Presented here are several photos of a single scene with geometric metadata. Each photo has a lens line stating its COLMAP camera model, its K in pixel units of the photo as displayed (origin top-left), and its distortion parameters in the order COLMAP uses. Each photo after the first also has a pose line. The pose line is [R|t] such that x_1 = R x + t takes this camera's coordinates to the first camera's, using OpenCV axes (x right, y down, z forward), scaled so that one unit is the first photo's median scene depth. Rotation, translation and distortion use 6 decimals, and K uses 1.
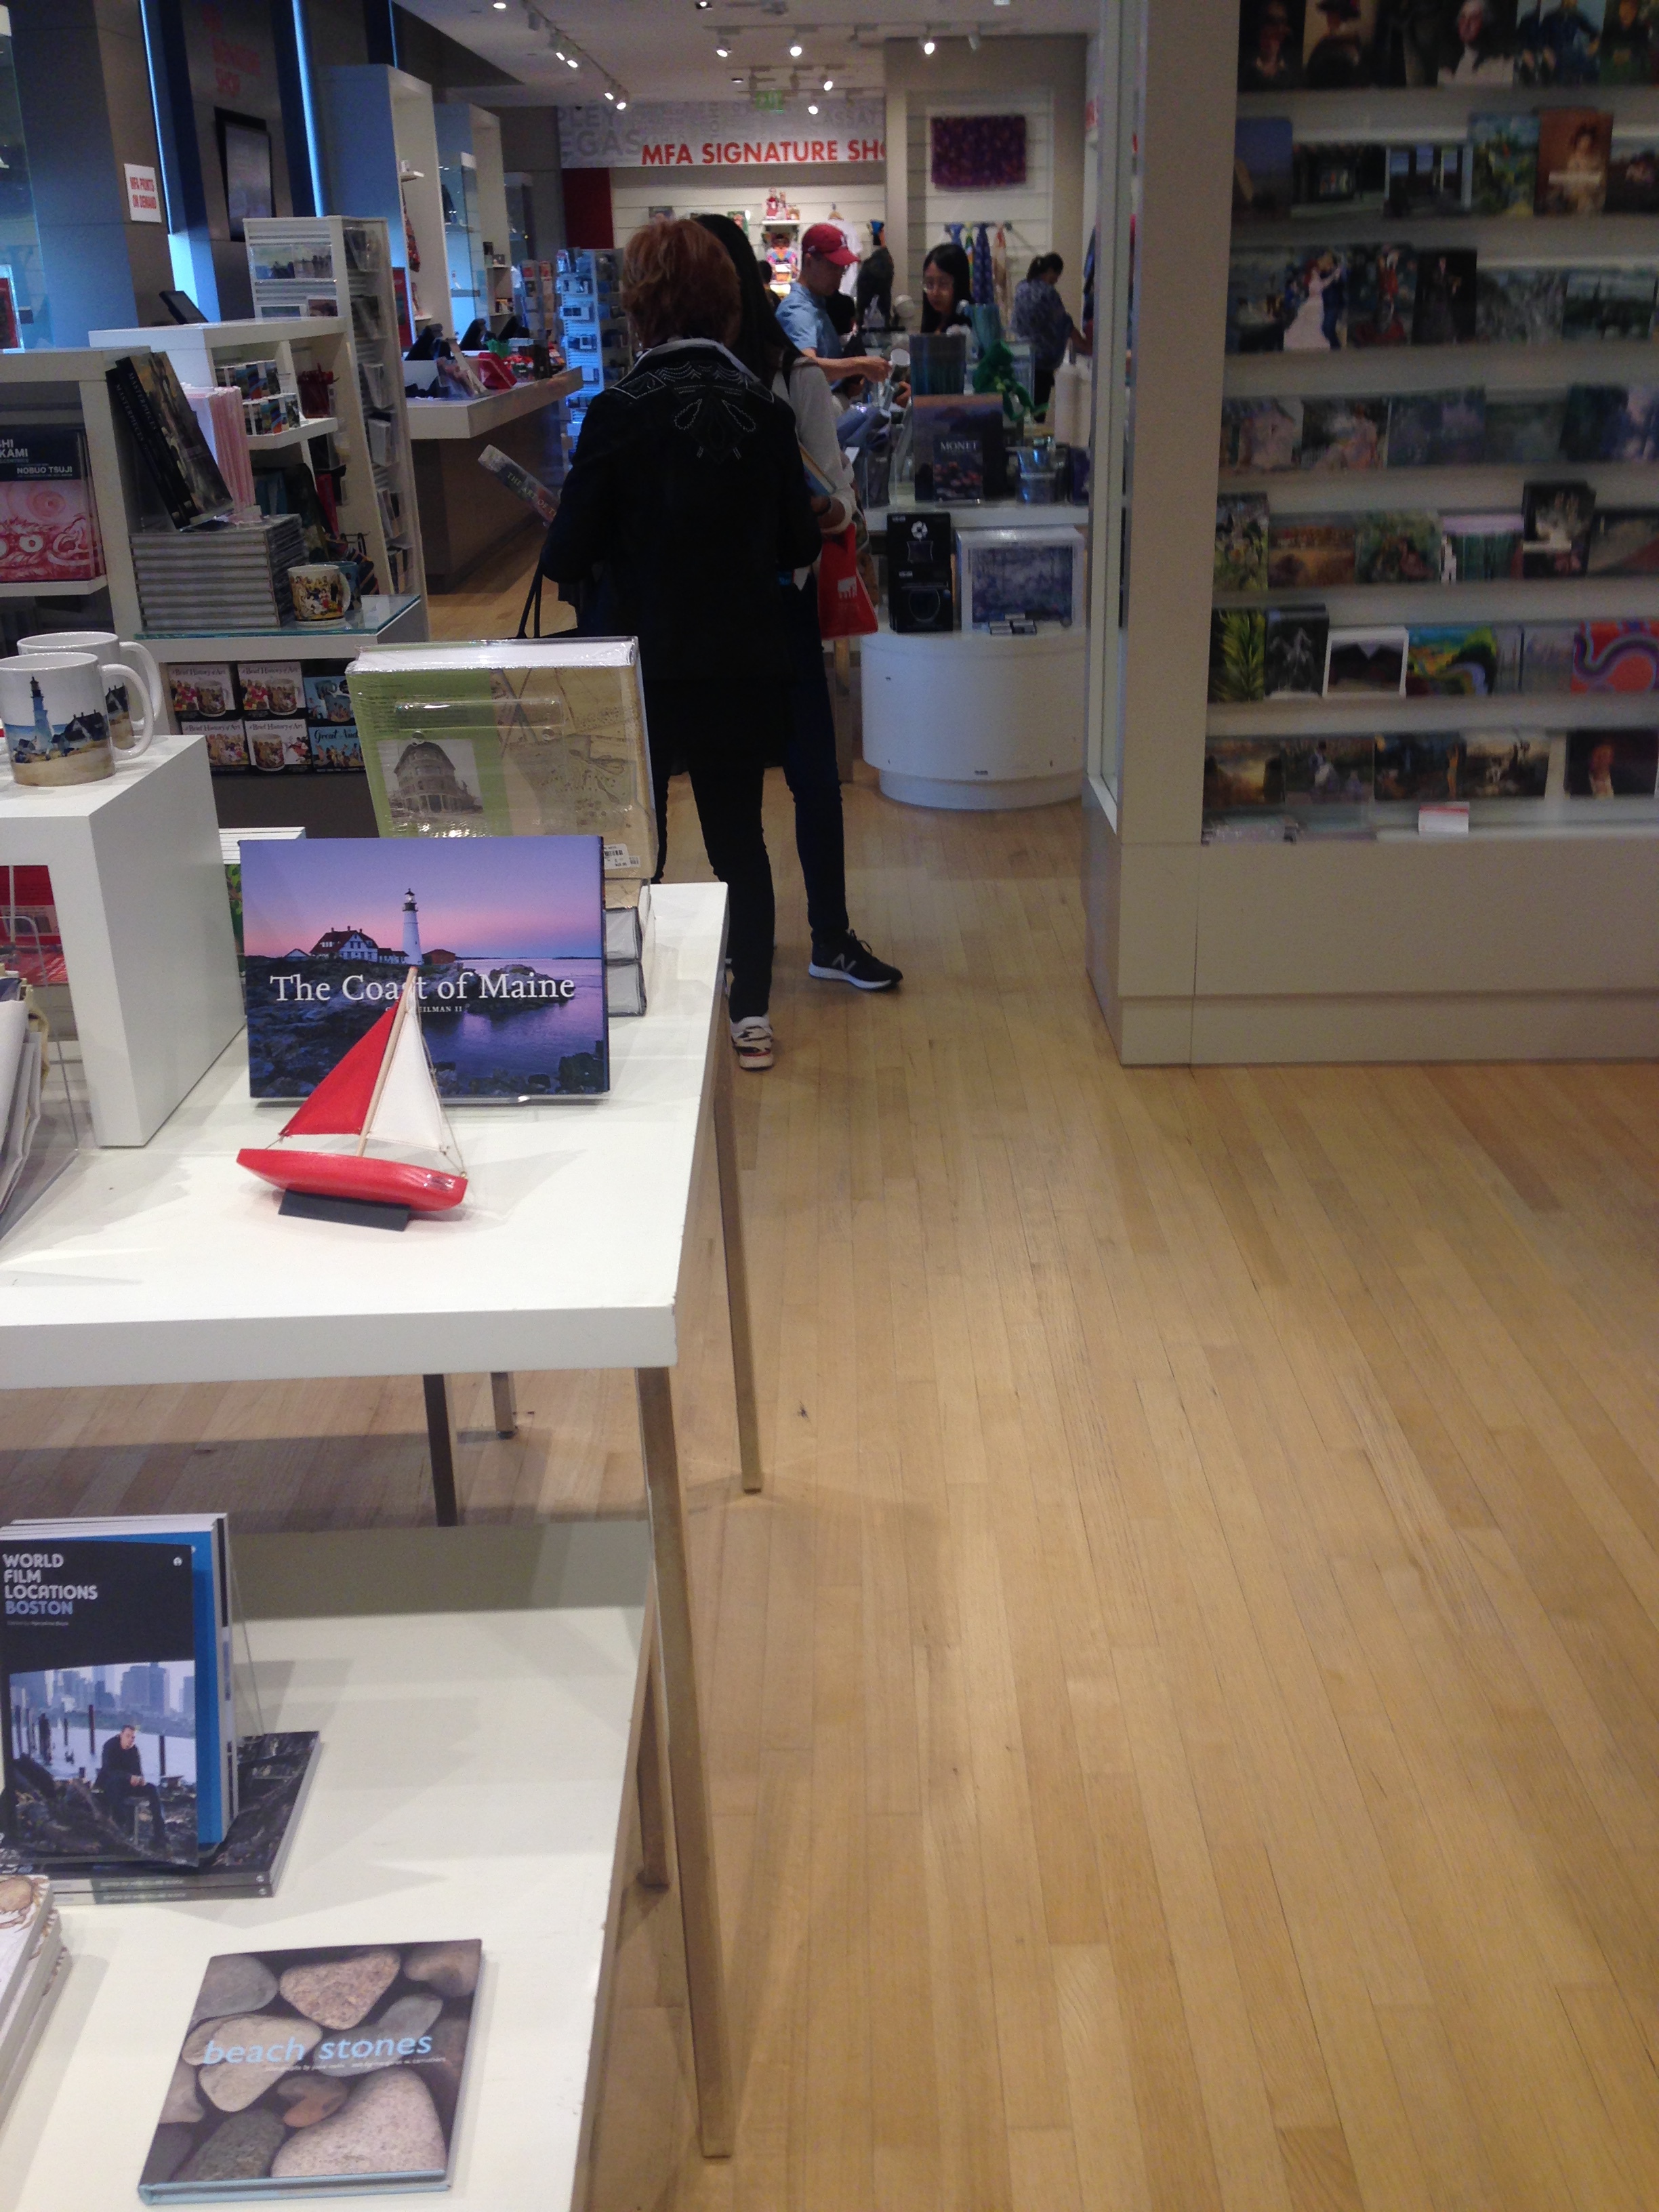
lens RADIAL K [[2136.4, 0, 829.5], [0, 2136.4, 1106.0], [0, 0, 1]] dist [0.125473, -0.205805]
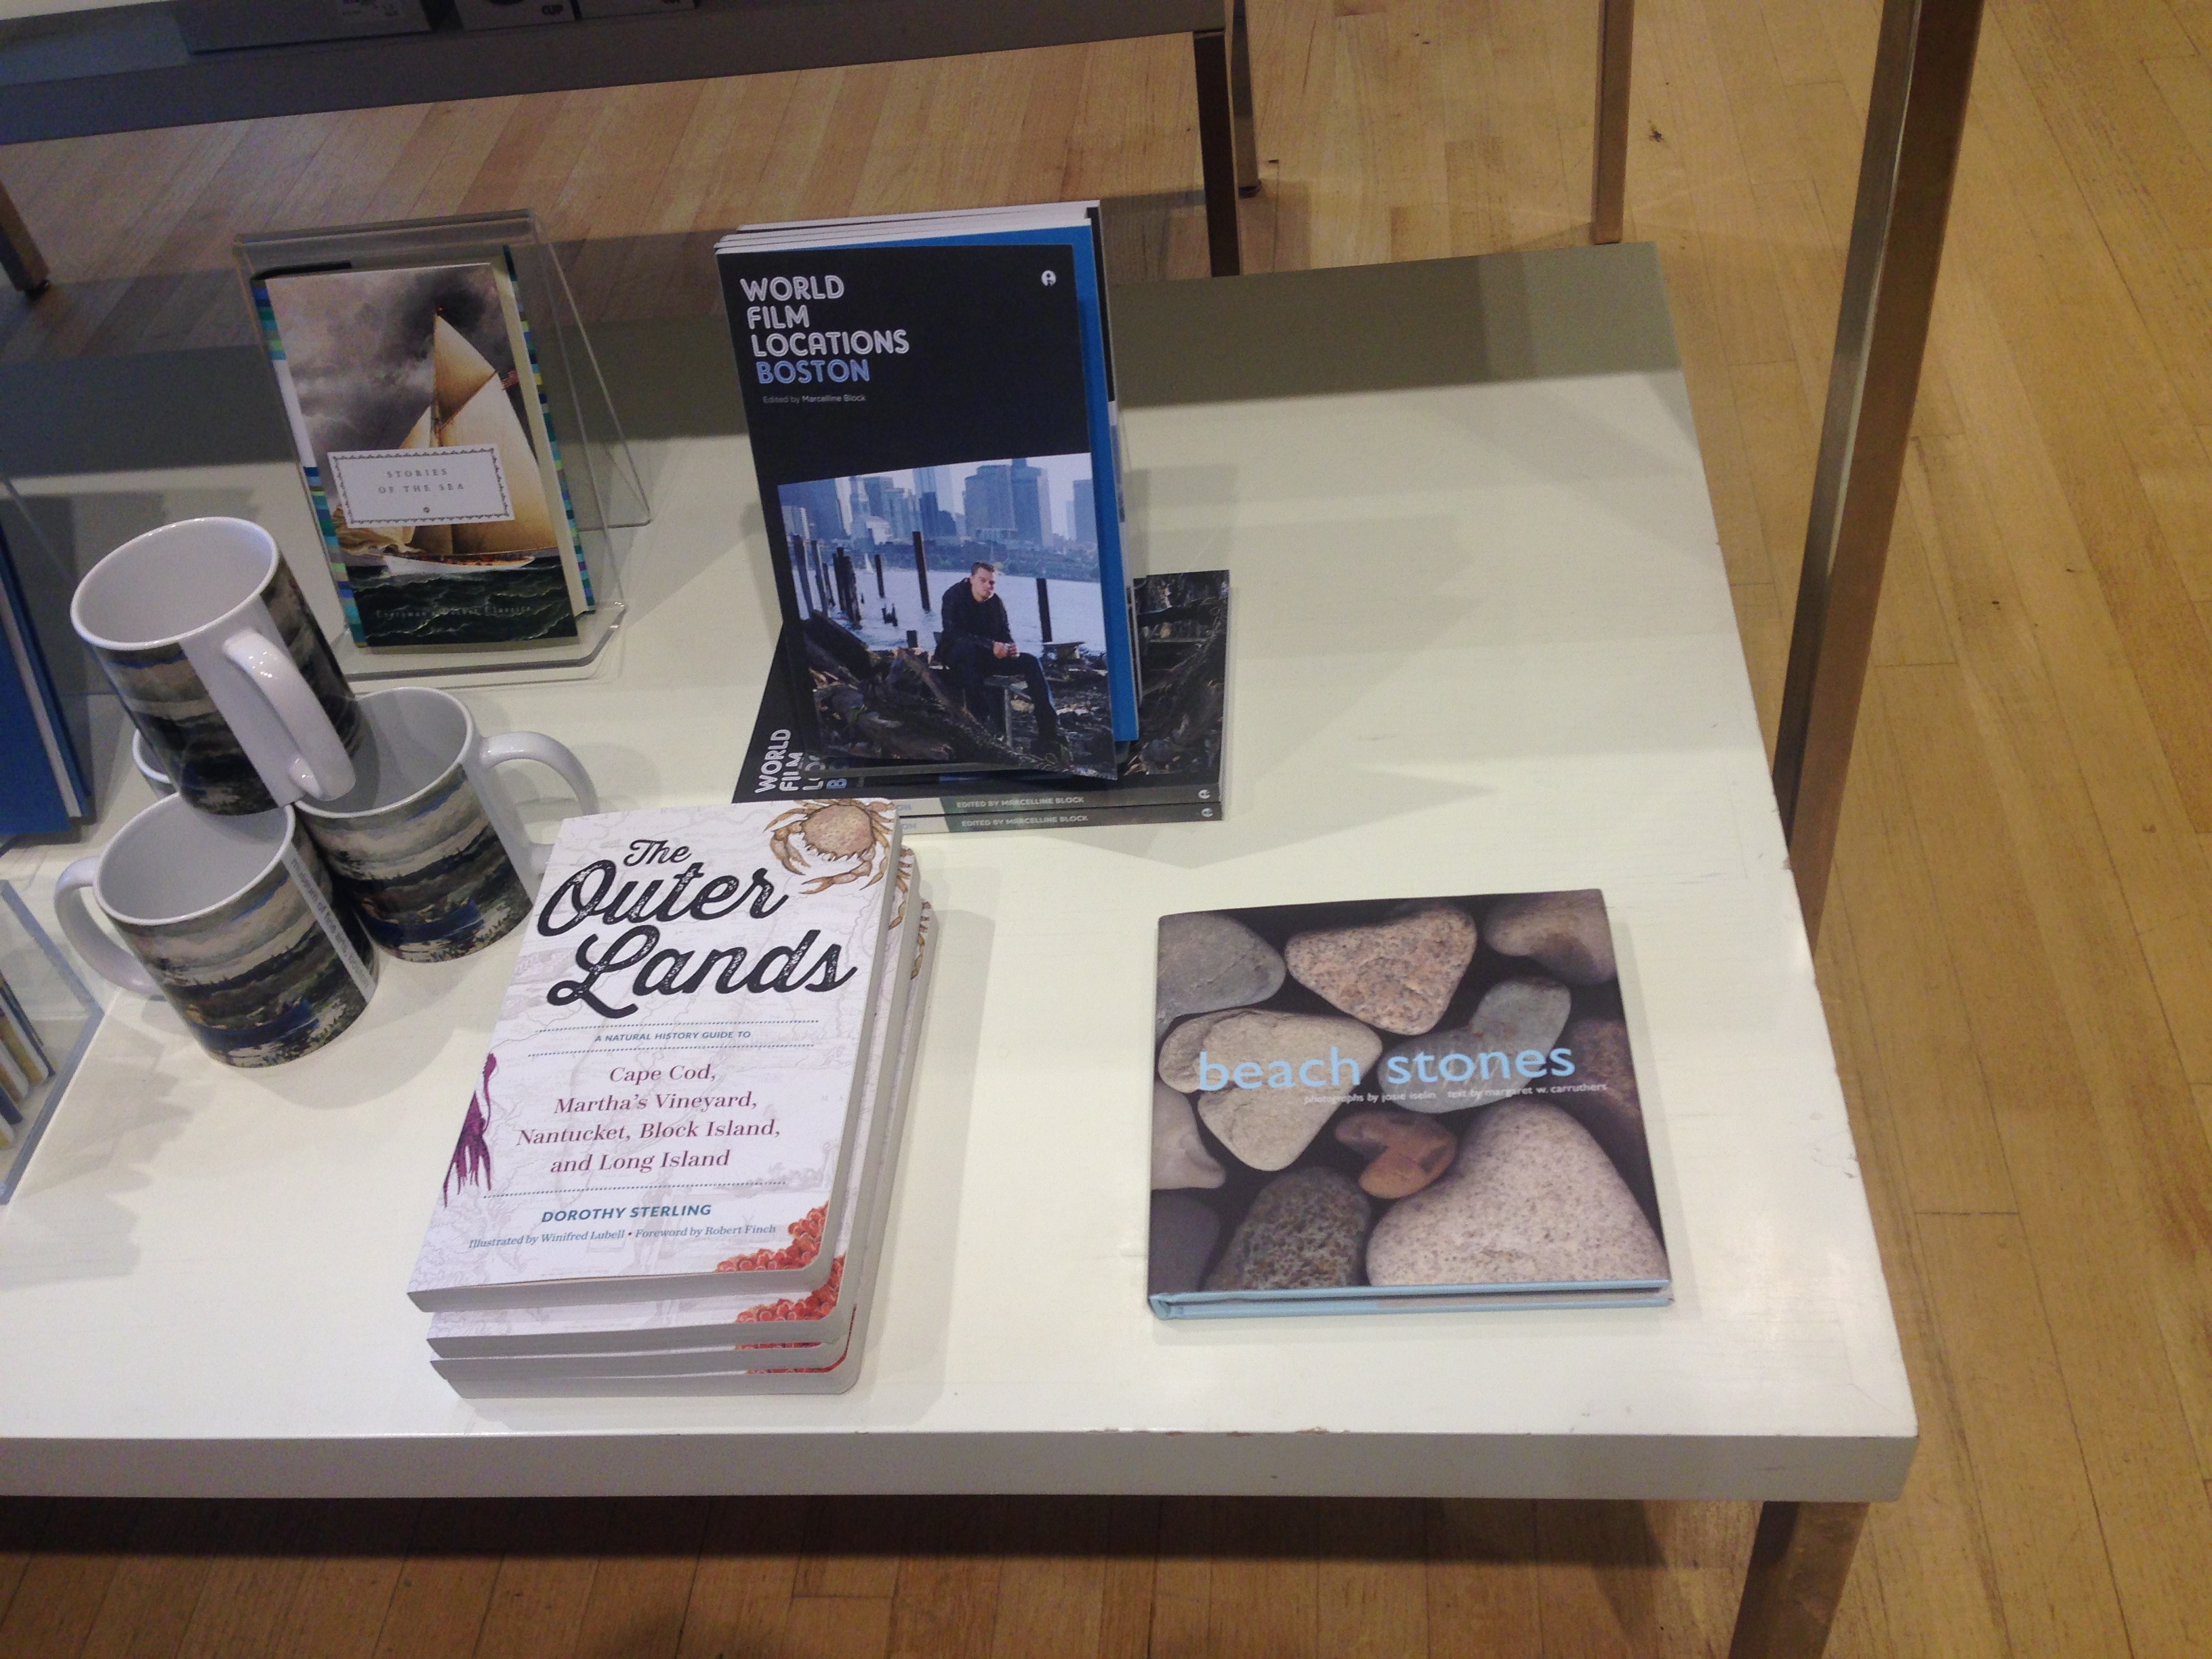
lens RADIAL K [[2136.4, 0, 1106.0], [0, 2136.4, 829.5], [0, 0, 1]] dist [0.125473, -0.205805]
pose [[0.992784, -0.014144, -0.119082, -0.219300], [0.059381, 0.920712, 0.385699, 0.126430], [0.104185, -0.389987, 0.914907, 0.432450]]
